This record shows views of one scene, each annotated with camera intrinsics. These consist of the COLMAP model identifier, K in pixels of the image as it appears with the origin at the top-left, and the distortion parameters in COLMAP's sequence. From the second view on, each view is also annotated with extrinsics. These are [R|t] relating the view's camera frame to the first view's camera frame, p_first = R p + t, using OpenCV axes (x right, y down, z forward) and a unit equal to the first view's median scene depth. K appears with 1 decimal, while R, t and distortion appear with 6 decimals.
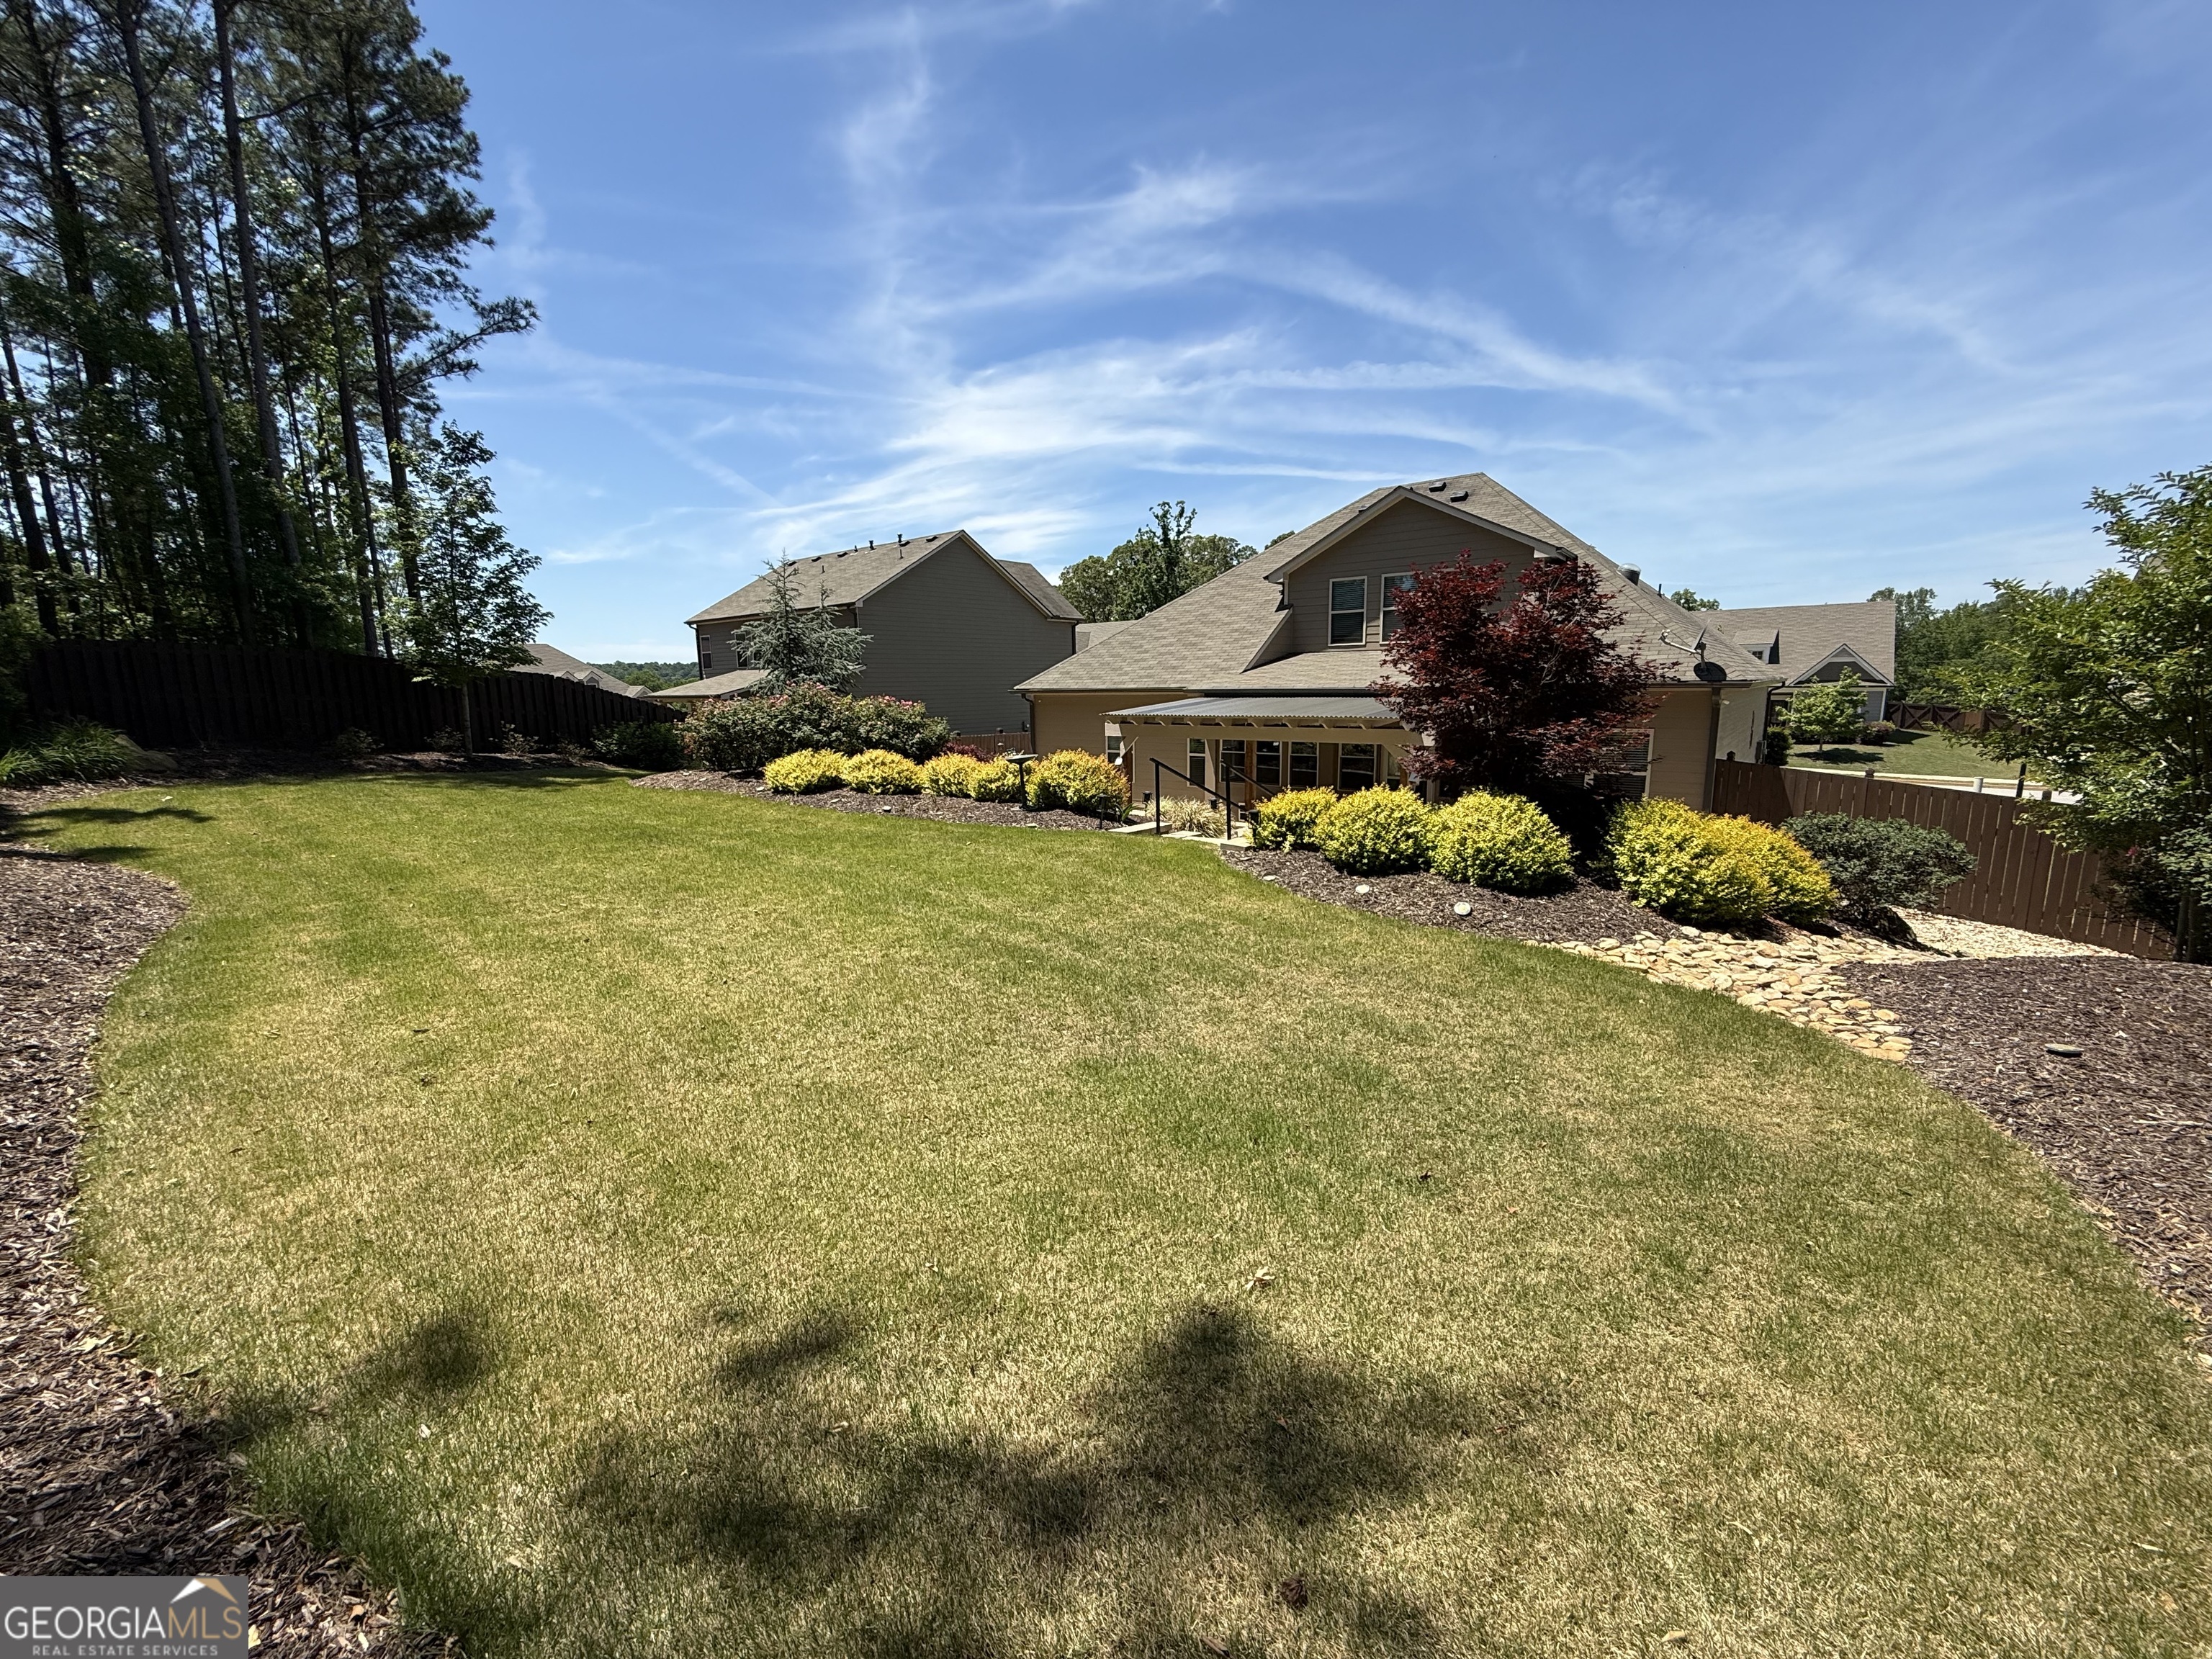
lens RADIAL K [[885.5, 0, 1095.6], [0, 885.5, 822.2], [0, 0, 1]] dist [0.001853, 0.000804]
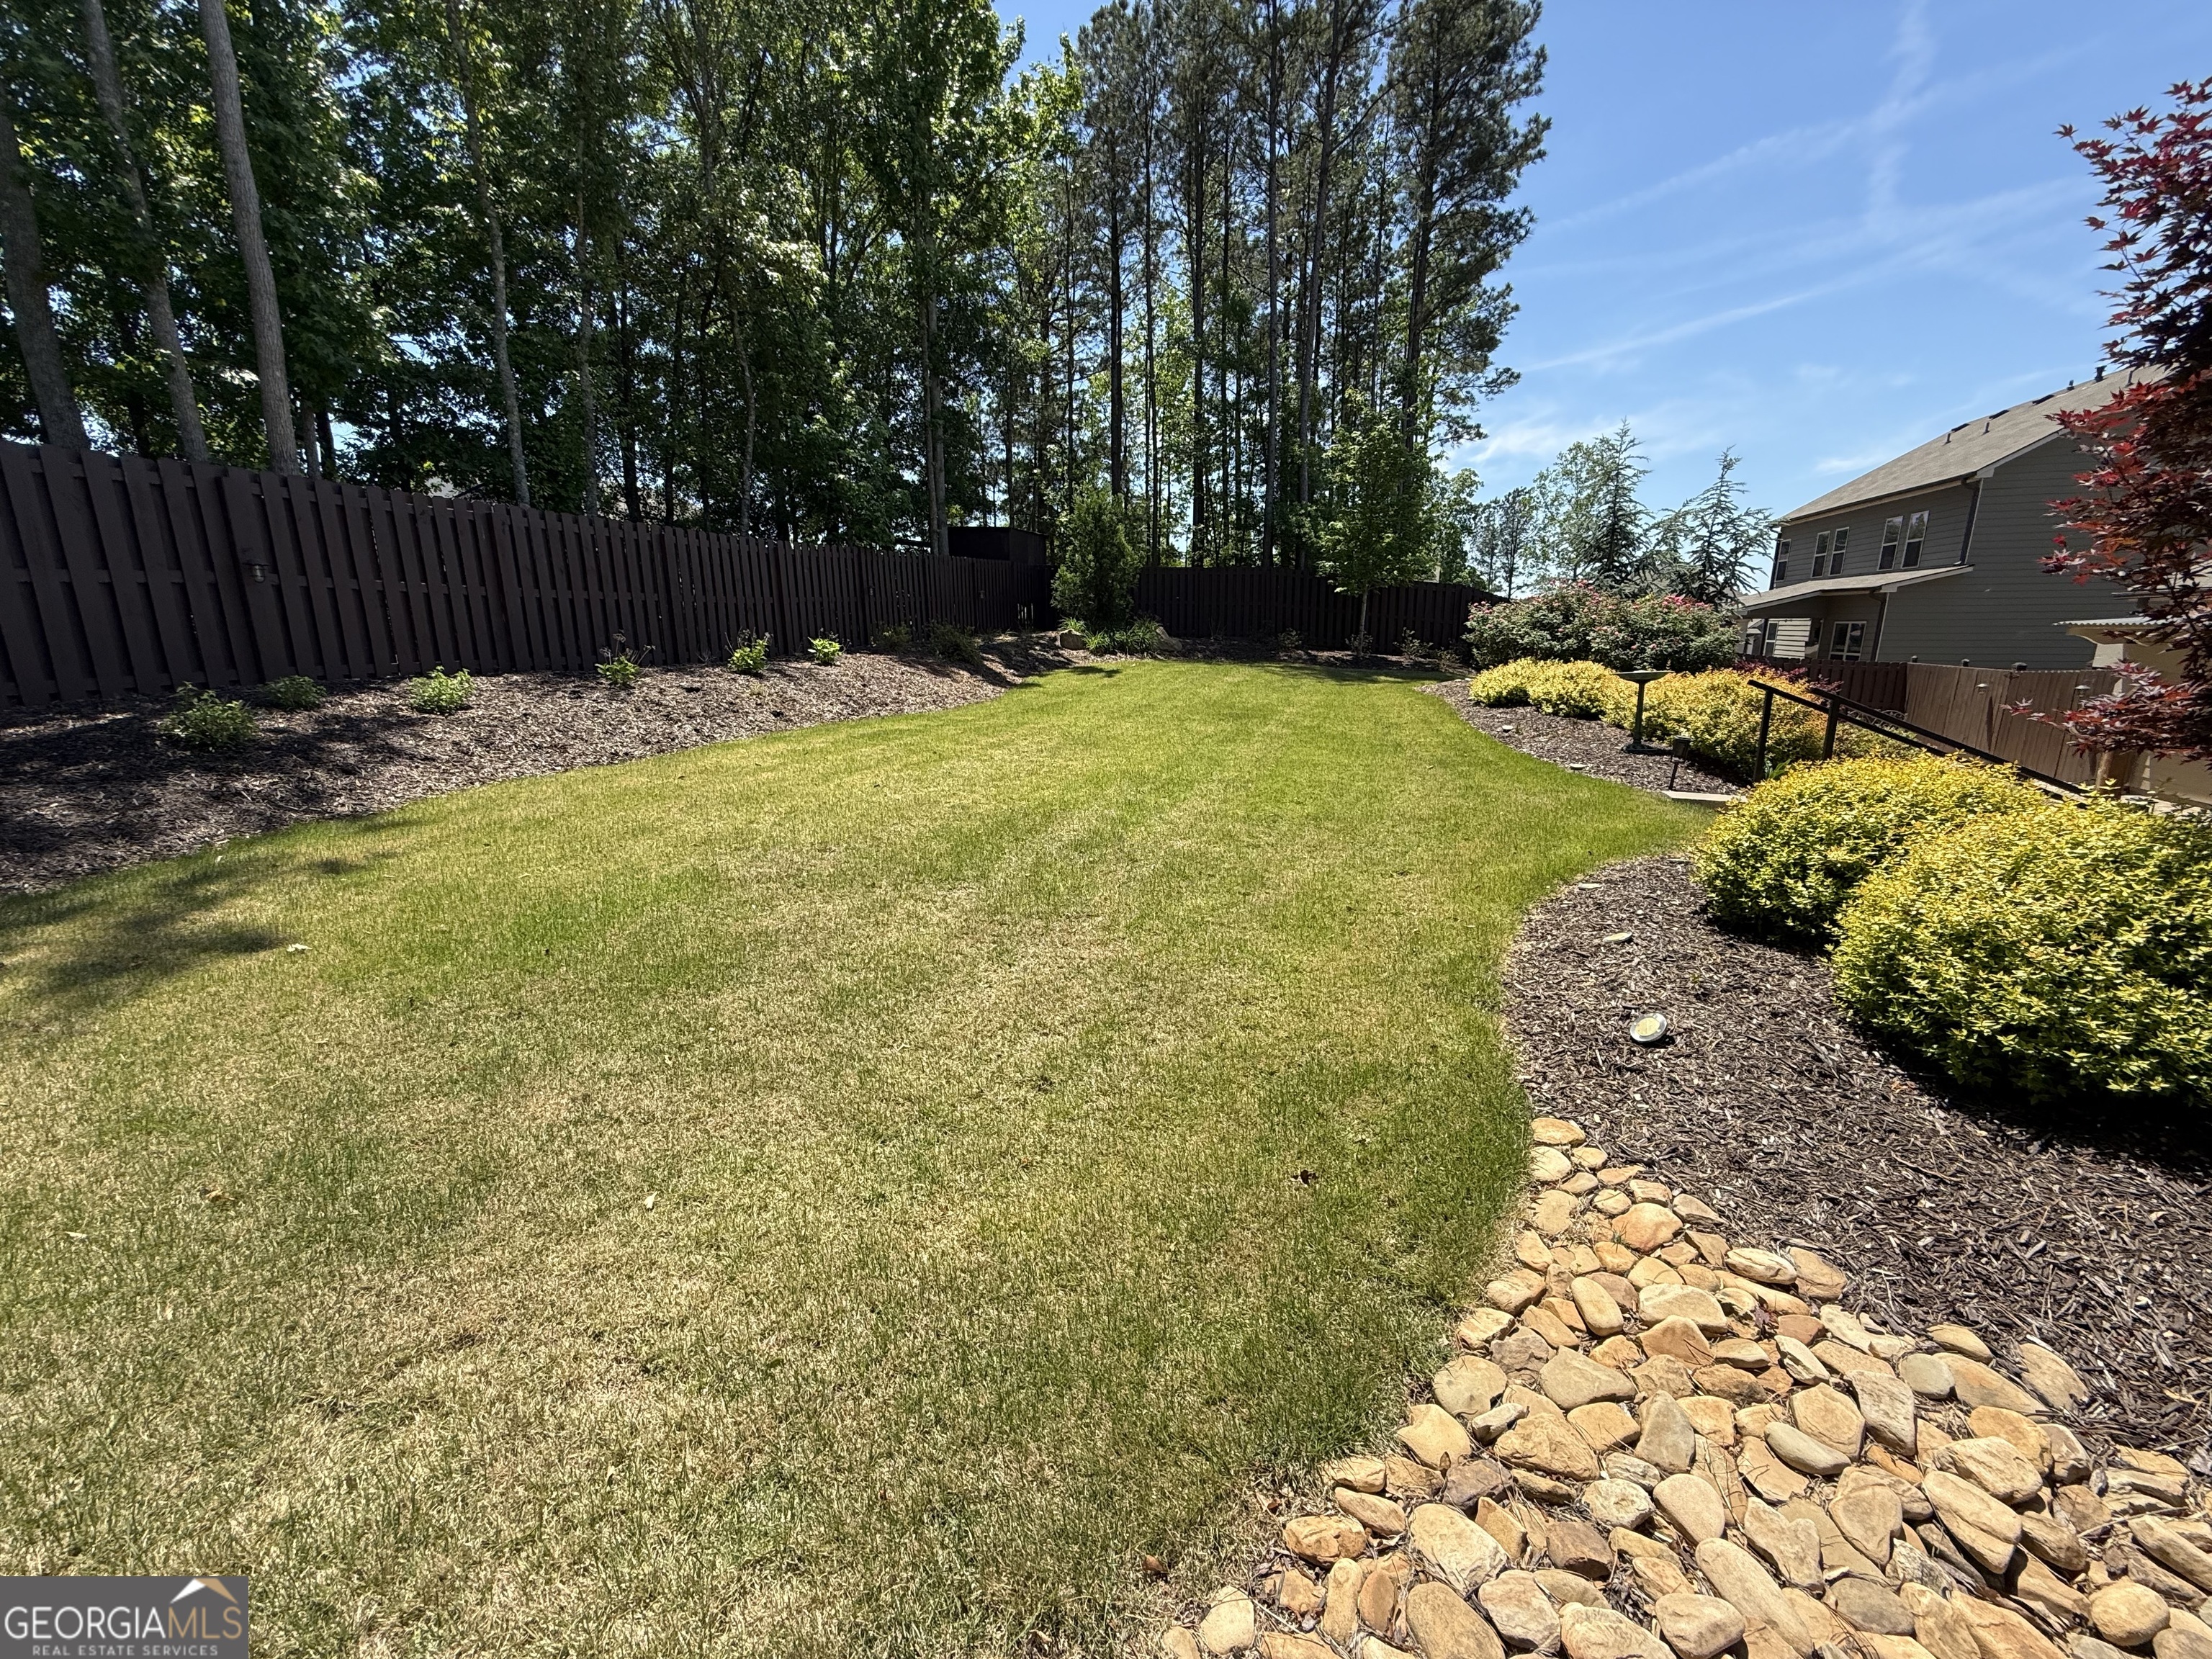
lens RADIAL K [[885.5, 0, 1111.5], [0, 885.5, 822.3], [0, 0, 1]] dist [0.001853, 0.000804]
pose [[0.382196, 0.213530, -0.899072, 0.129739], [-0.141244, 0.975003, 0.171521, -0.006446], [0.913223, 0.061434, 0.402802, 0.113138]]
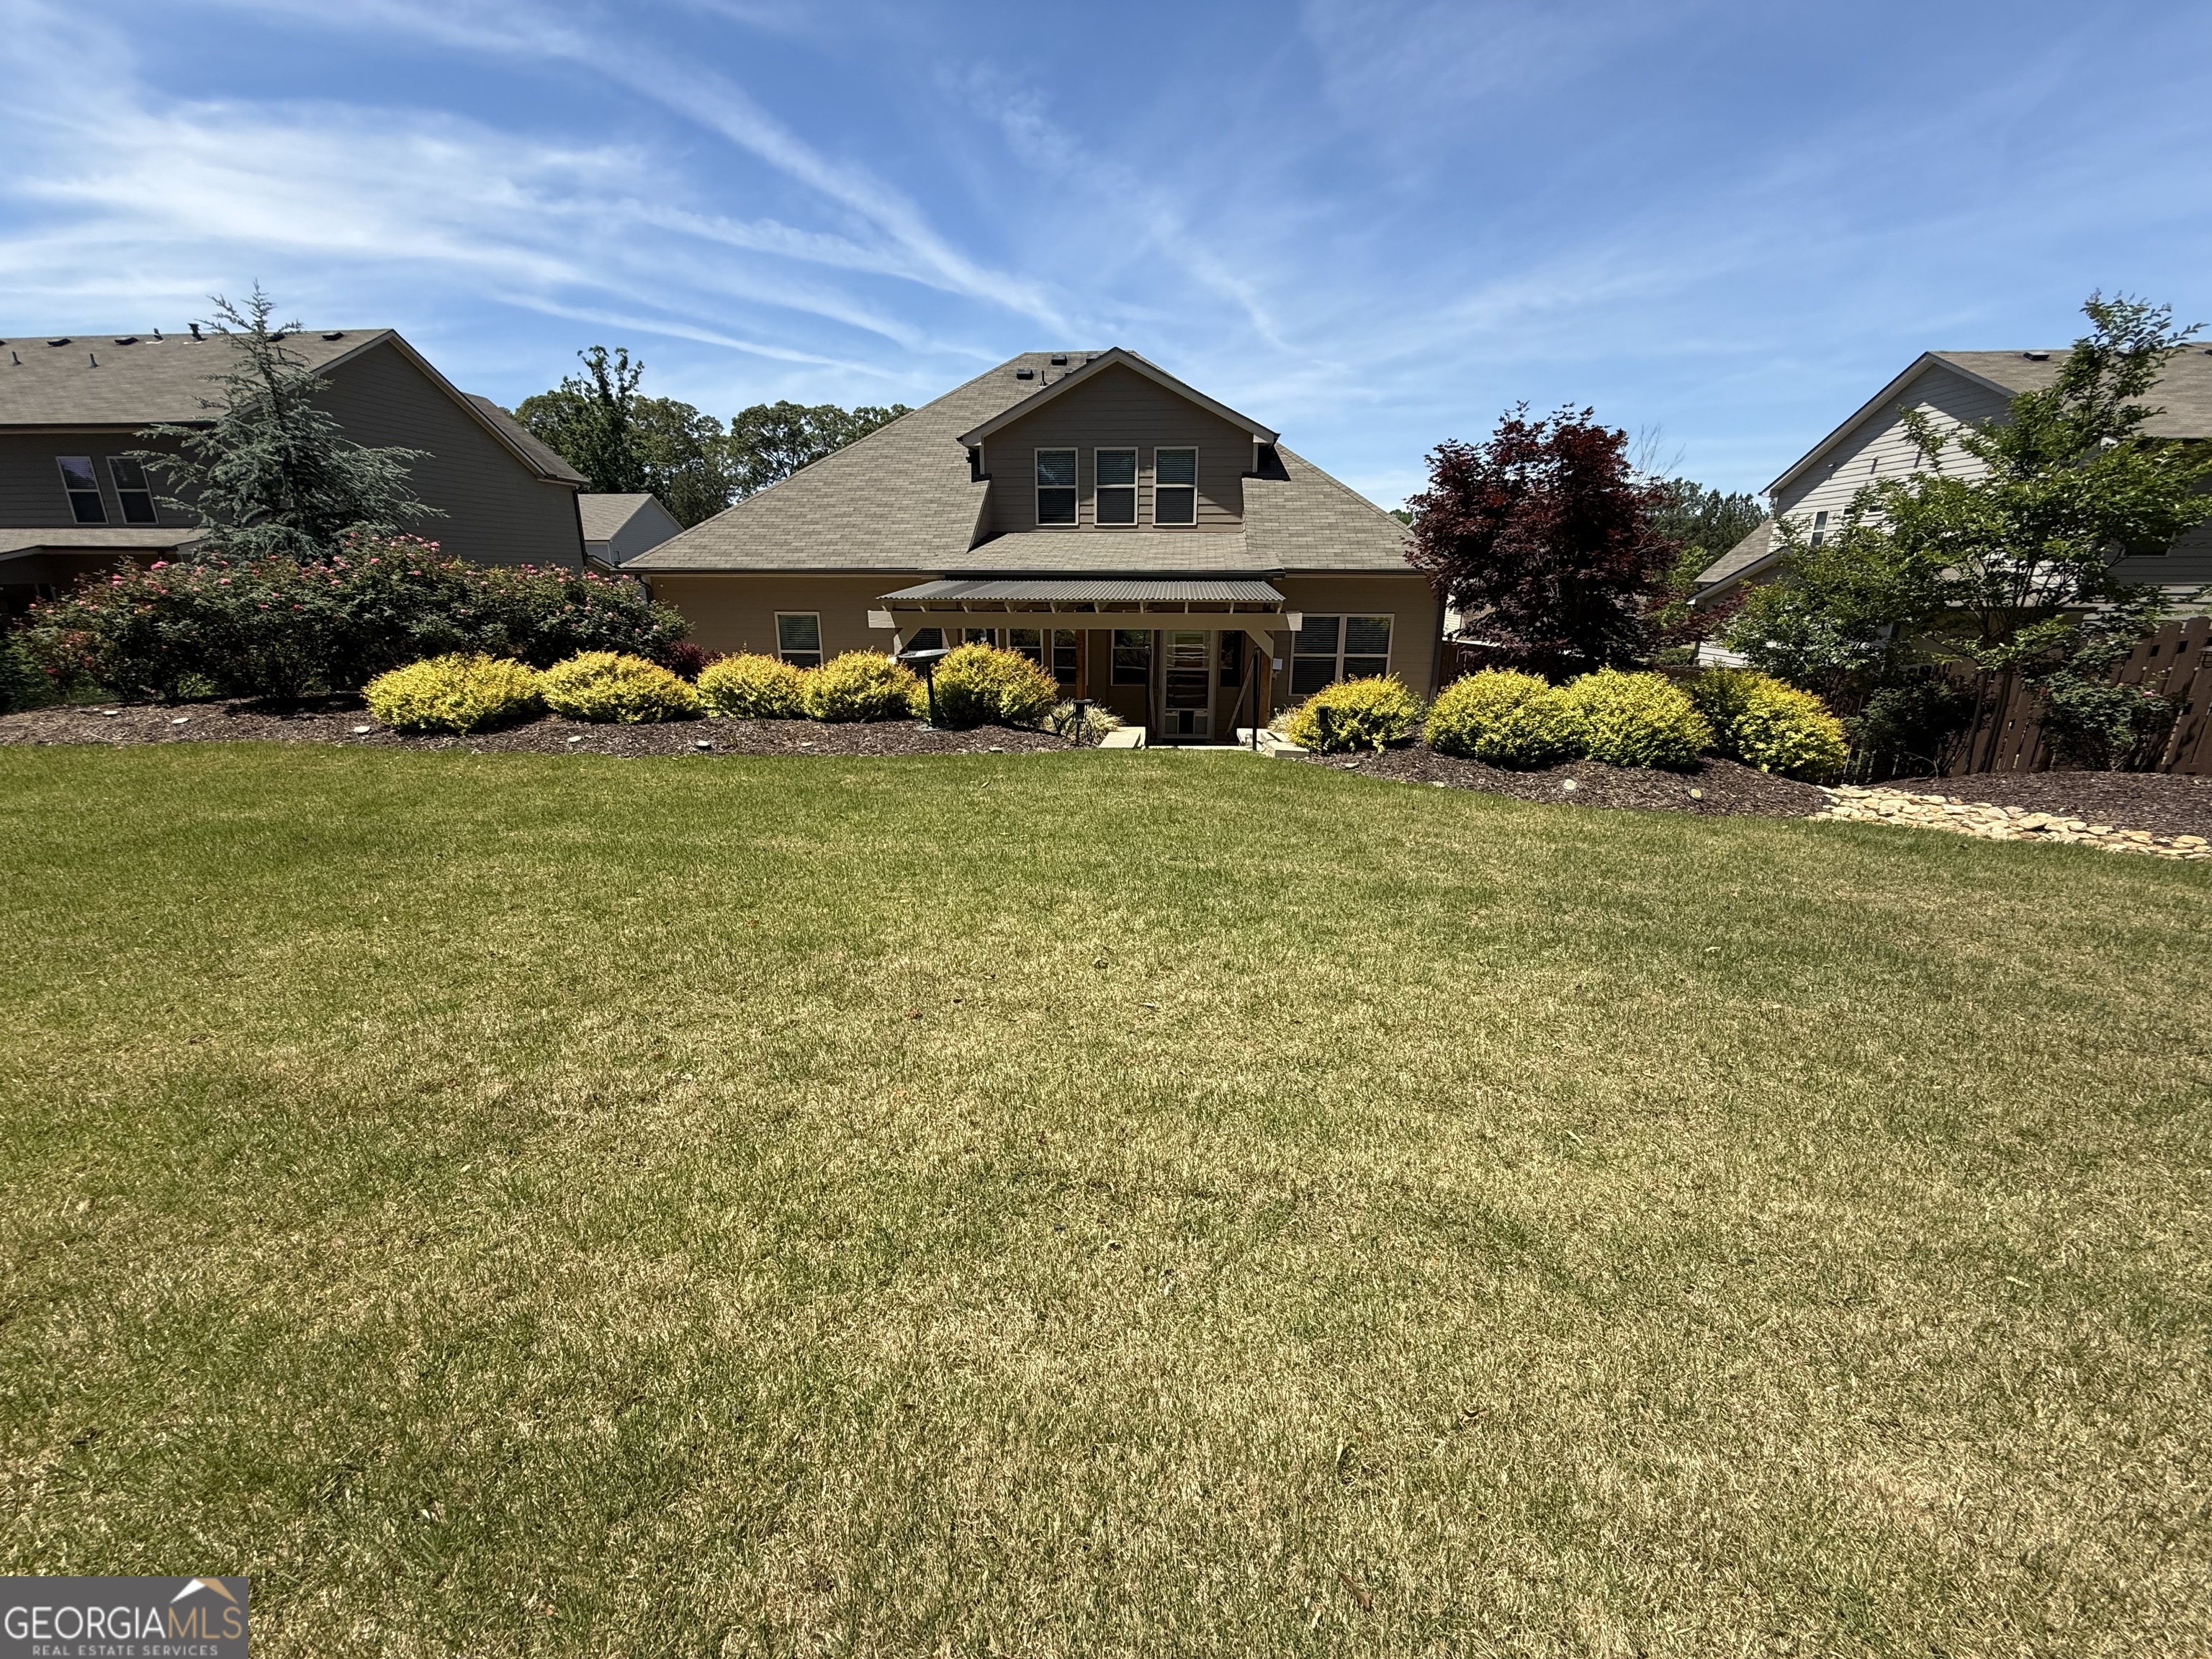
lens RADIAL K [[885.5, 0, 1100.0], [0, 885.5, 839.7], [0, 0, 1]] dist [0.001853, 0.000804]
pose [[0.830315, -0.140247, 0.539358, -0.117738], [0.071566, 0.986636, 0.146380, -0.006740], [-0.552680, -0.082942, 0.829256, 0.107540]]
